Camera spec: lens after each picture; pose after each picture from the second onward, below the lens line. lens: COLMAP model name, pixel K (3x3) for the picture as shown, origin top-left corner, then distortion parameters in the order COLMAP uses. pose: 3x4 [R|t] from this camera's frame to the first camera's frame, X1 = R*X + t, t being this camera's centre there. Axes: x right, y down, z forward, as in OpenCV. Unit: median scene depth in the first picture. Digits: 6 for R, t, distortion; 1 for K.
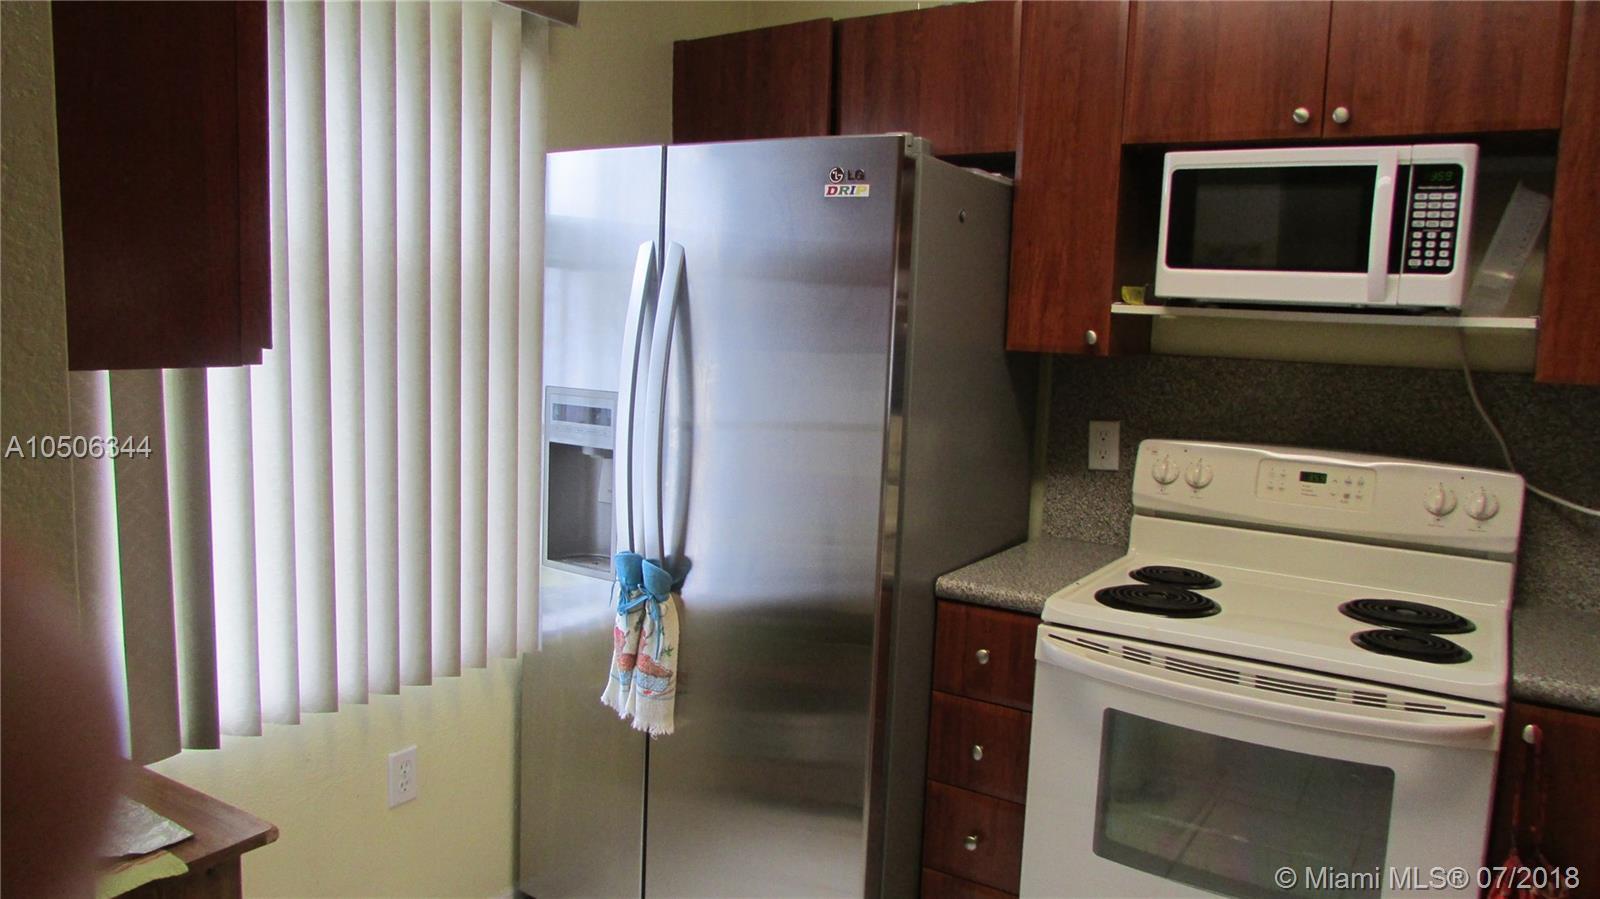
lens RADIAL K [[1169.7, 0, 800.0], [0, 1169.7, 449.5], [0, 0, 1]] dist [-0.004141, 0.000248]
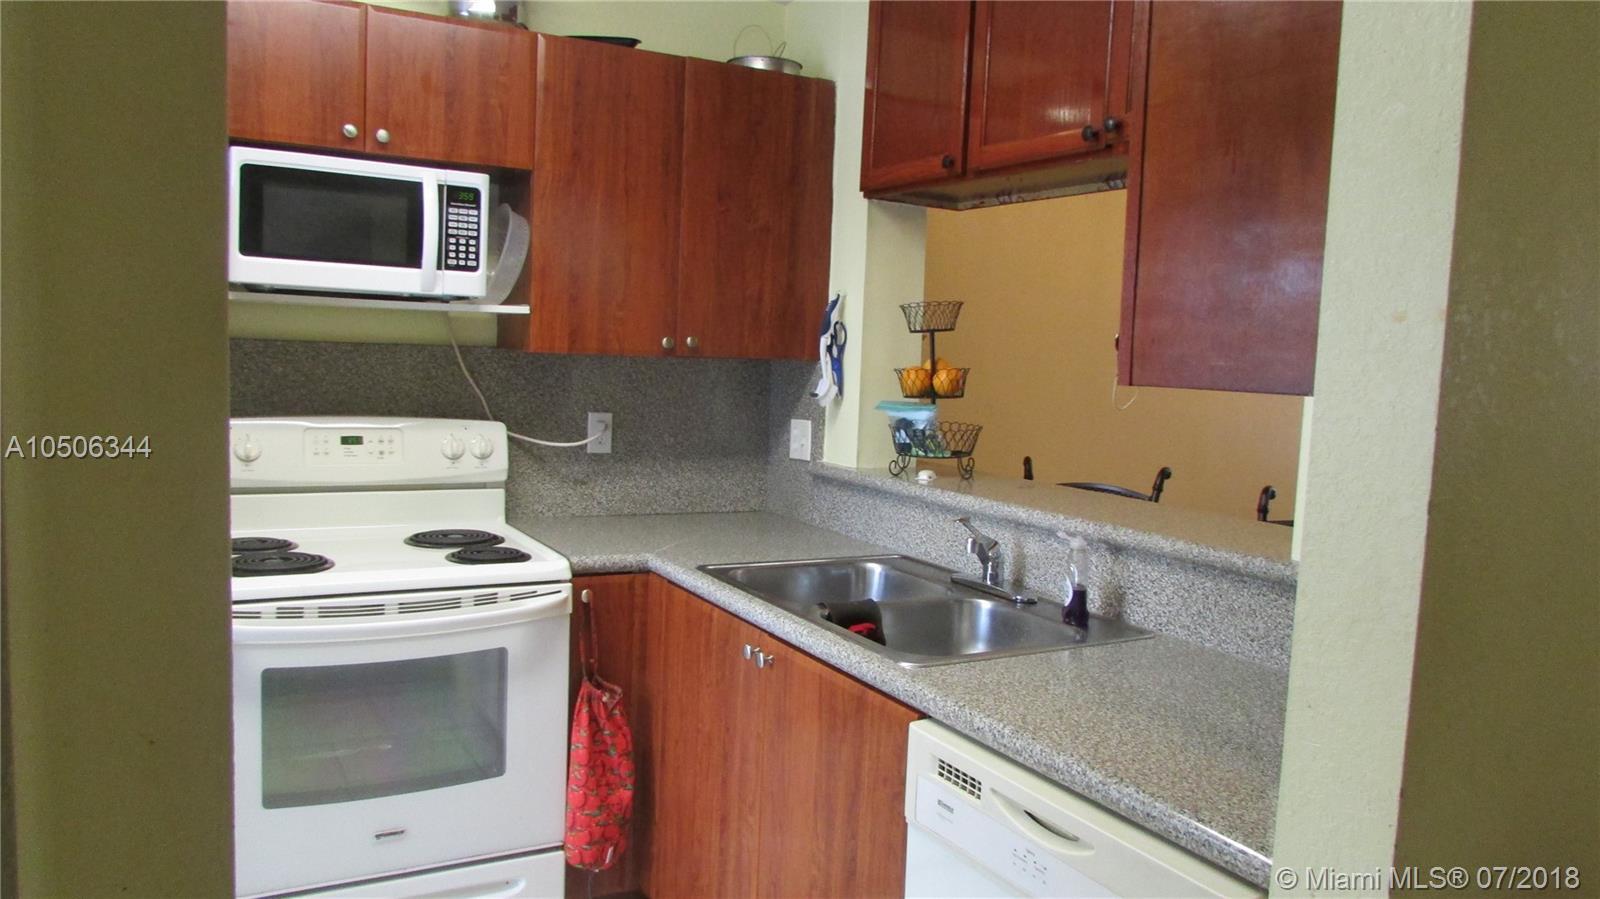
lens RADIAL K [[1169.7, 0, 800.0], [0, 1169.7, 449.5], [0, 0, 1]] dist [-0.004141, 0.000248]
pose [[0.495611, -0.099025, 0.862881, -0.412119], [0.081785, 0.994386, 0.067142, -0.010337], [-0.864686, 0.037294, 0.500927, 0.036016]]
